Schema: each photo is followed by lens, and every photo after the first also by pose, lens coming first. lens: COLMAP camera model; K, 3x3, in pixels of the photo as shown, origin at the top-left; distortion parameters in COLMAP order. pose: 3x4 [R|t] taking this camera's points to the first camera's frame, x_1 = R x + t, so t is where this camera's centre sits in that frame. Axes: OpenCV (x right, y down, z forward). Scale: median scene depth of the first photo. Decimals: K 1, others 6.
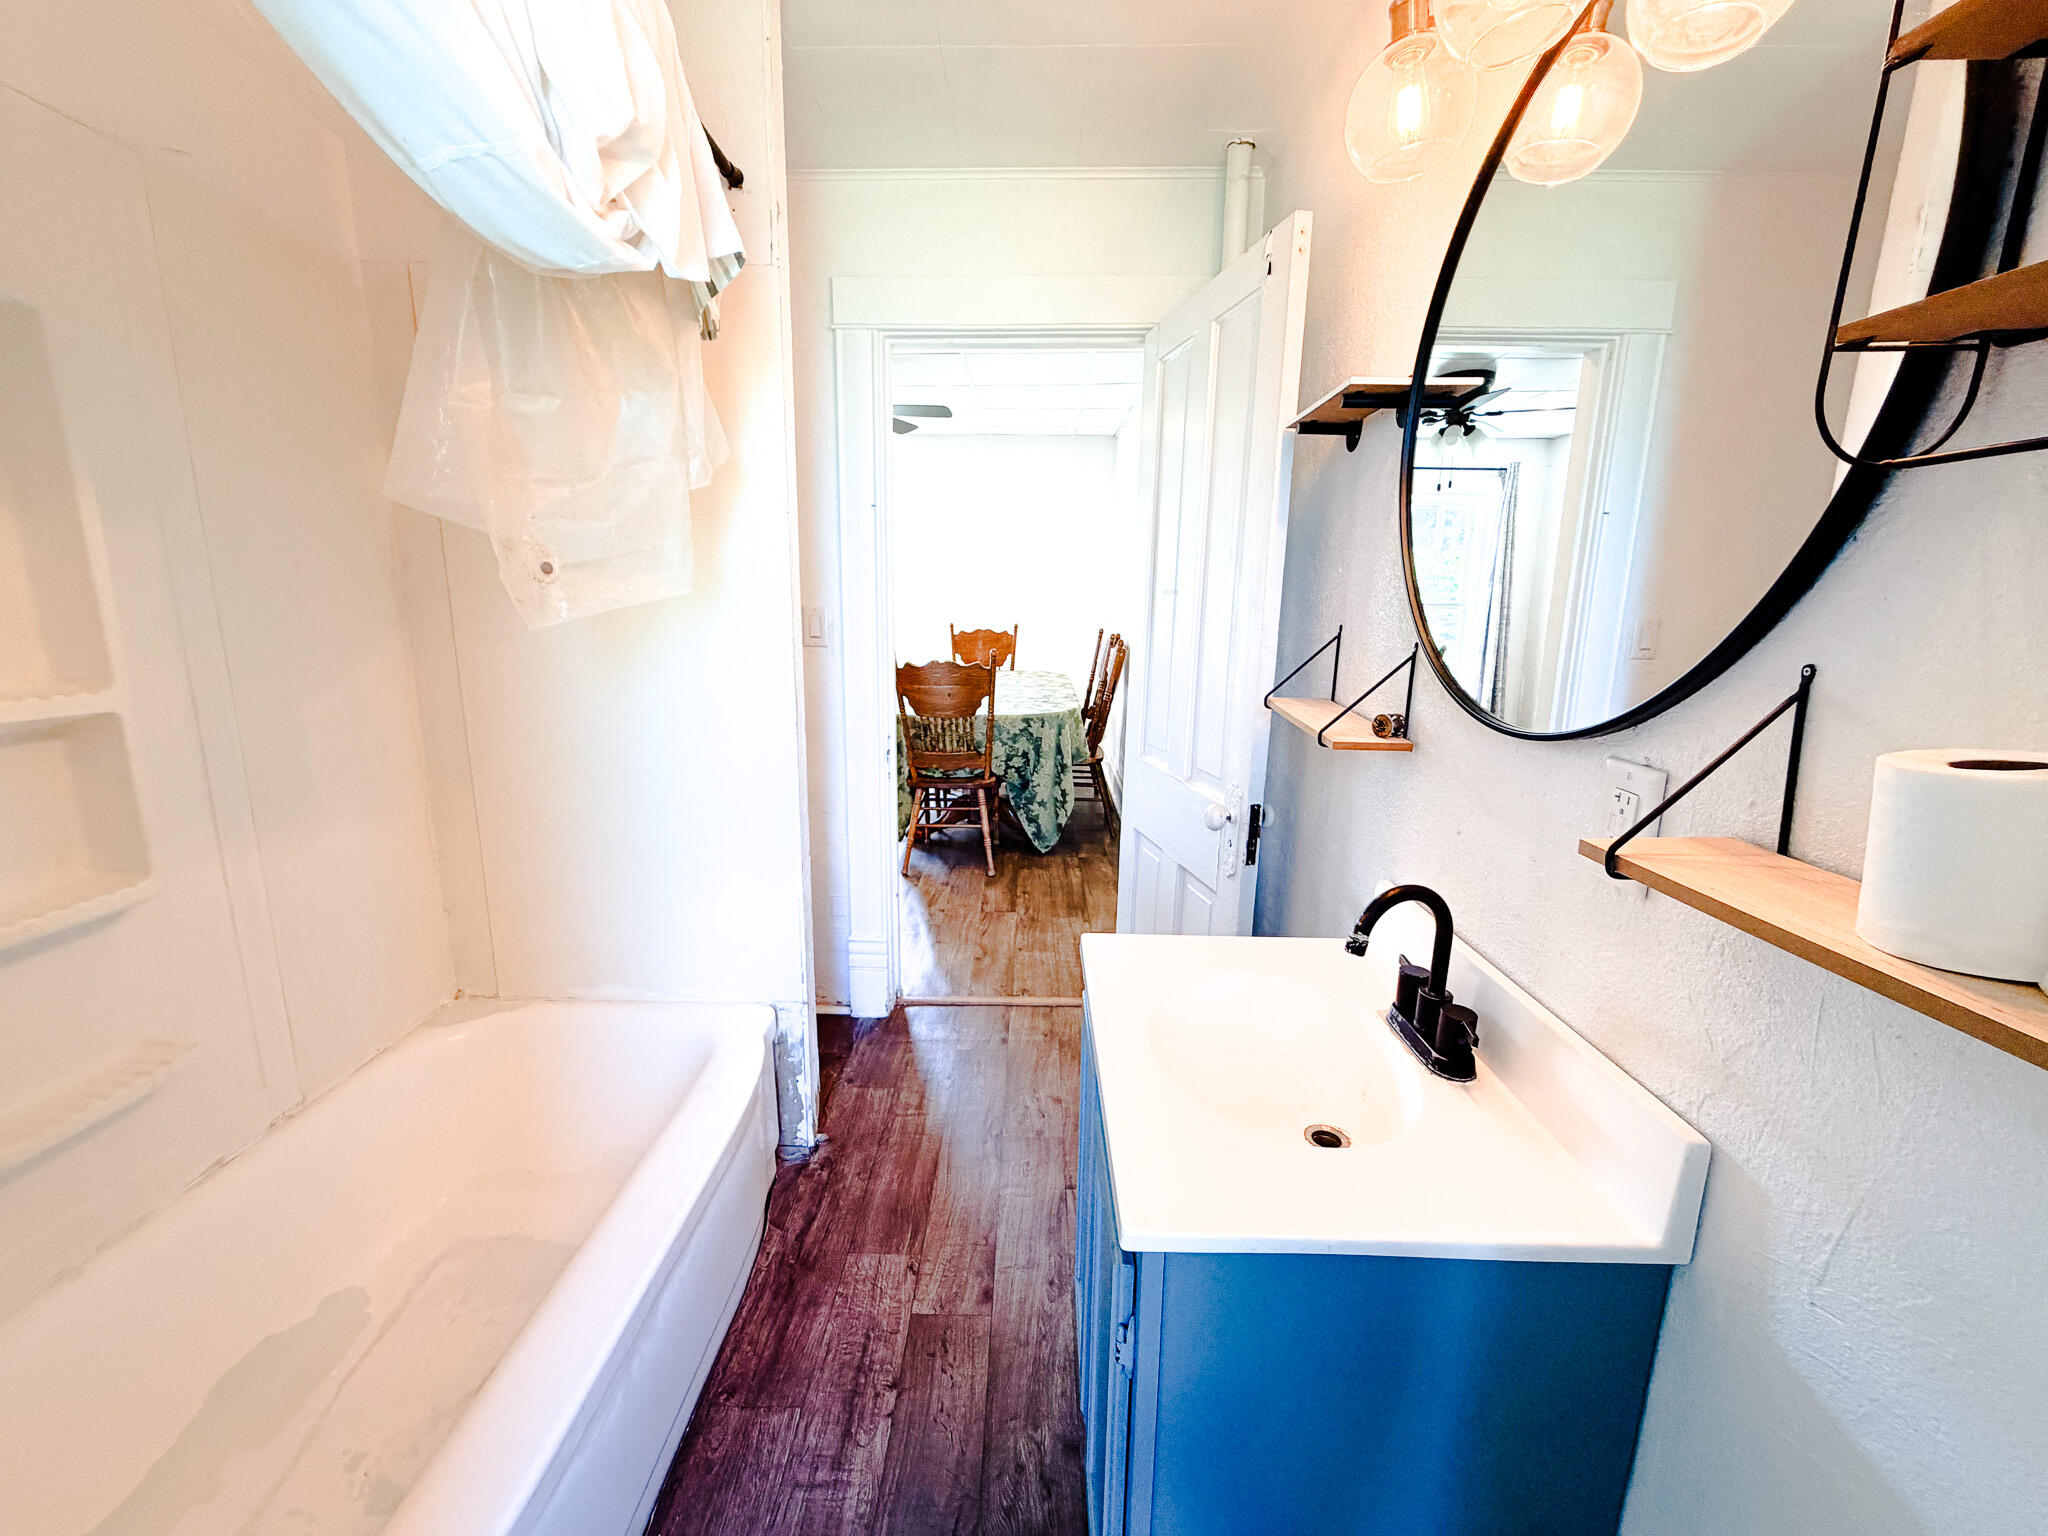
lens RADIAL K [[816.2, 0, 1035.0], [0, 816.2, 763.1], [0, 0, 1]] dist [-0.002162, 0.000345]
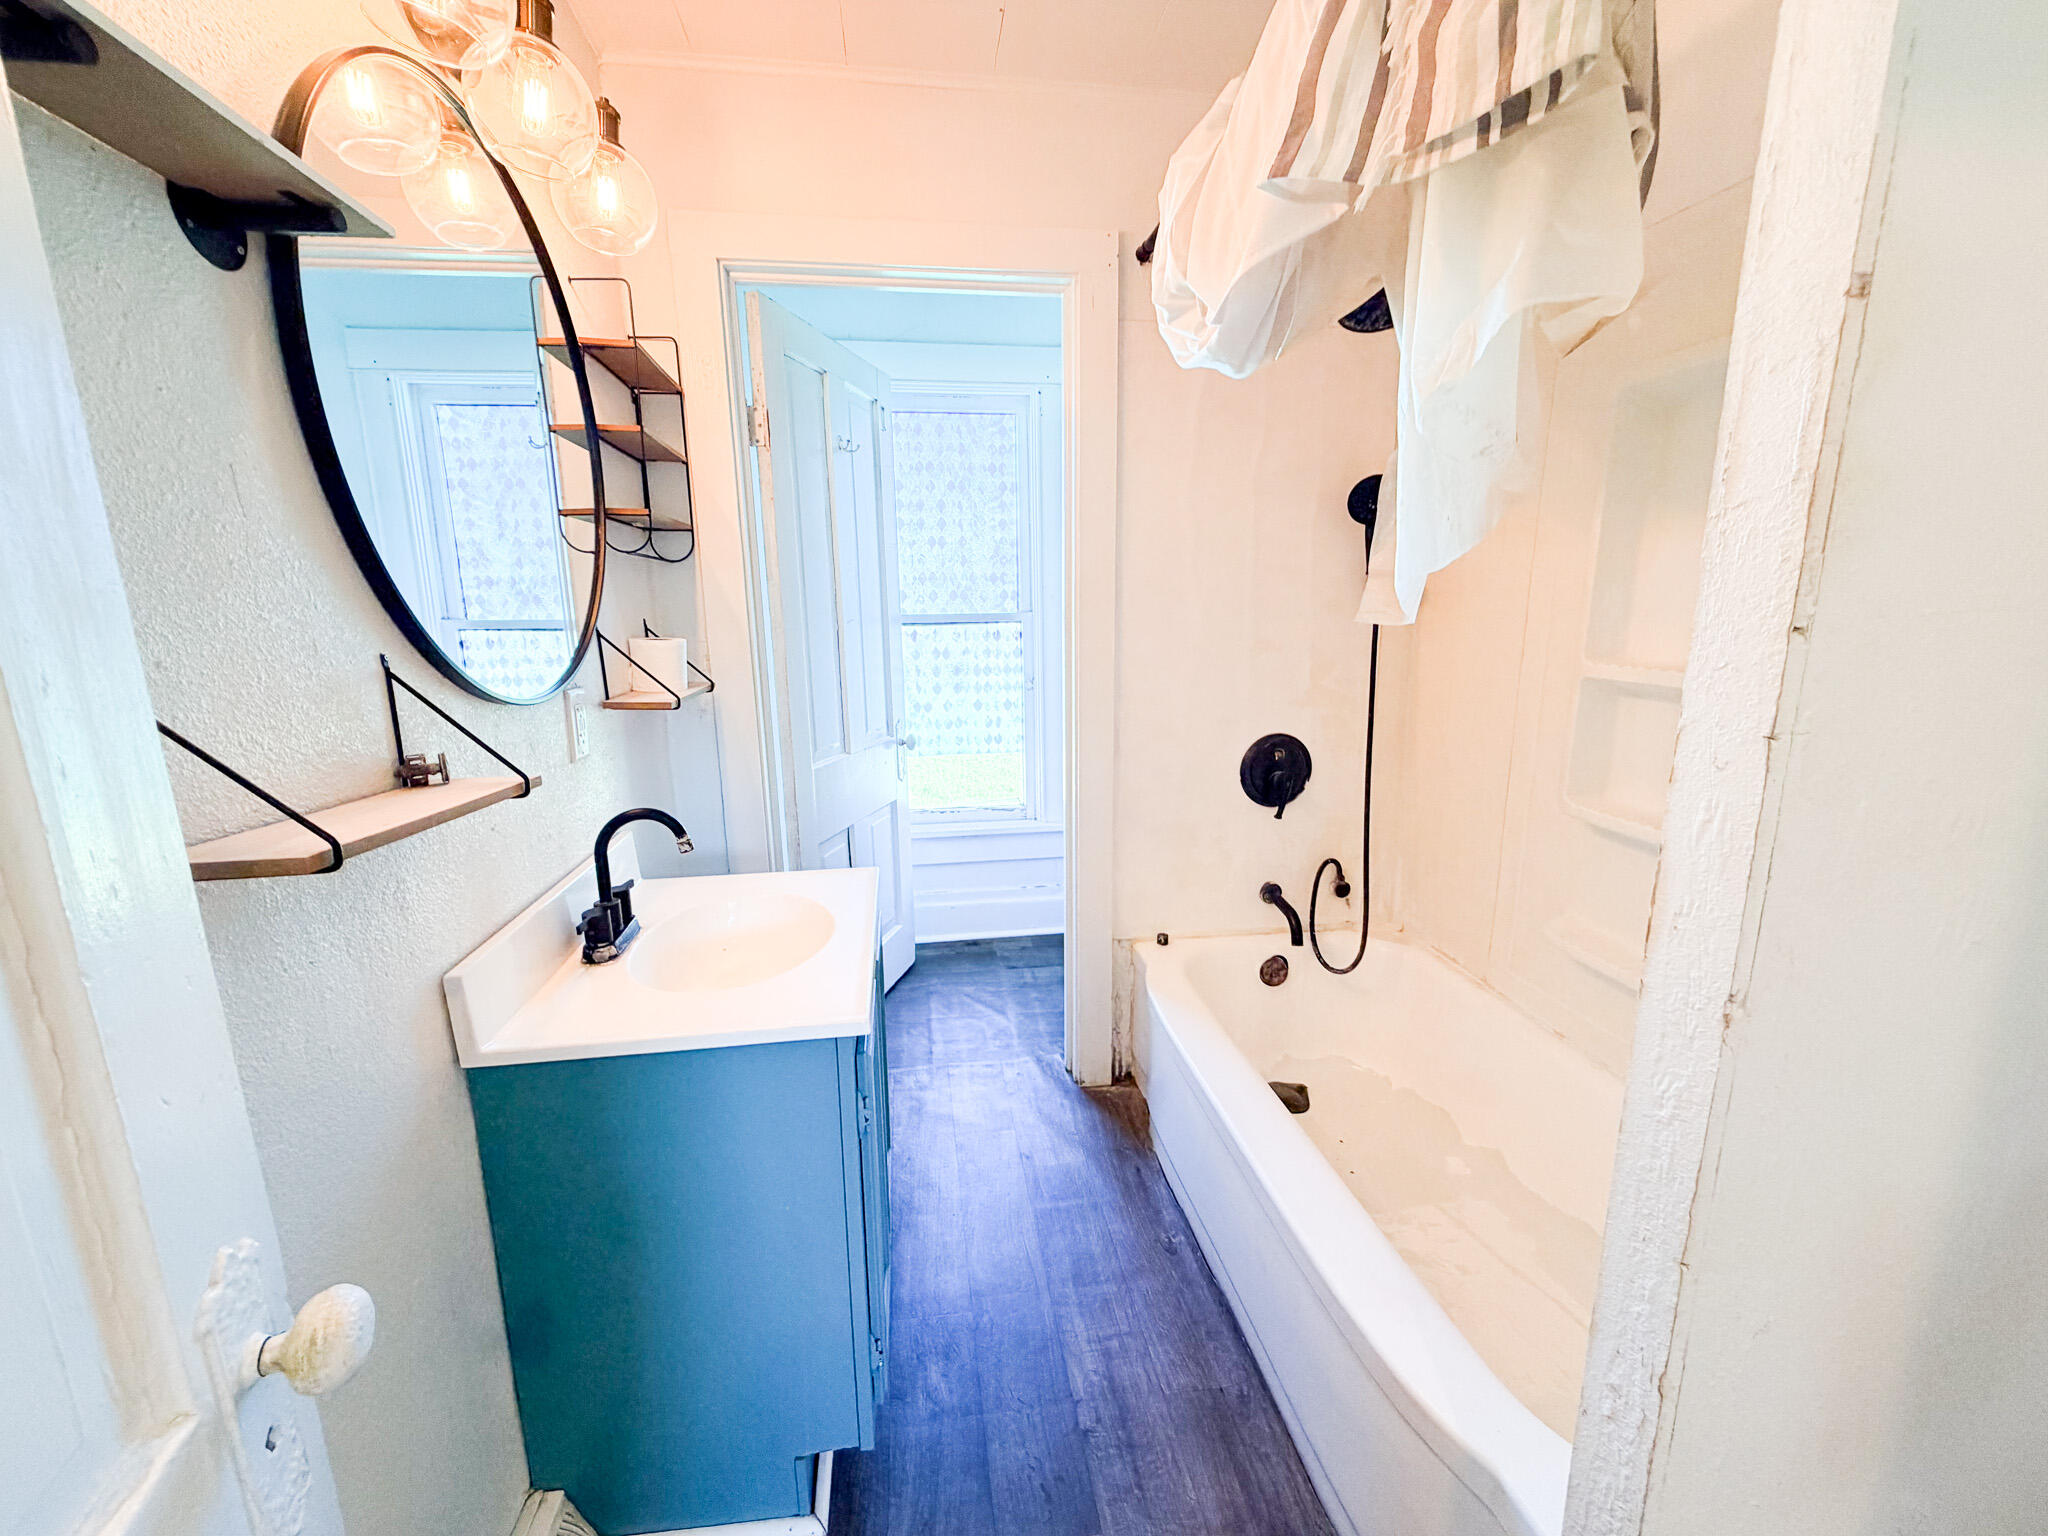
lens RADIAL K [[816.2, 0, 1027.7], [0, 816.2, 760.3], [0, 0, 1]] dist [-0.002162, 0.000345]
pose [[-0.987156, 0.037074, -0.155400, 0.011849], [-0.030484, 0.911120, 0.411013, -0.370794], [0.156825, 0.410471, -0.898287, 1.706344]]
